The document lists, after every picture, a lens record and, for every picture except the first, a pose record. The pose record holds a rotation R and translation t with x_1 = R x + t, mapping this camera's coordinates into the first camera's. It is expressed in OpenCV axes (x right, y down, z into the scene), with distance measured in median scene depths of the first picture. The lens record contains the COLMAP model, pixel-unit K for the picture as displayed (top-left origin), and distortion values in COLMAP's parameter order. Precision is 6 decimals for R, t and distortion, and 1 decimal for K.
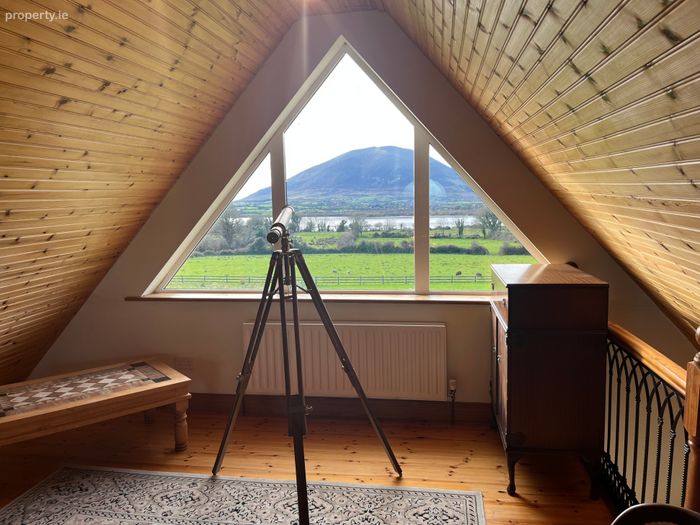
lens RADIAL K [[514.7, 0, 350.0], [0, 514.7, 262.5], [0, 0, 1]] dist [0.022669, -0.003118]
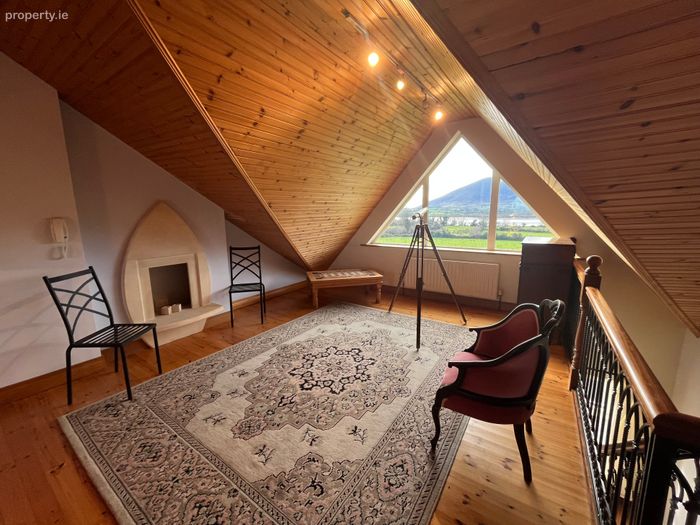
lens RADIAL K [[283.3, 0, 347.4], [0, 283.3, 262.6], [0, 0, 1]] dist [-0.002101, -0.000186]
pose [[0.903618, 0.087293, -0.419349, 0.113940], [-0.057306, 0.994850, 0.083606, 0.051583], [0.424488, -0.051517, 0.903967, -0.337709]]
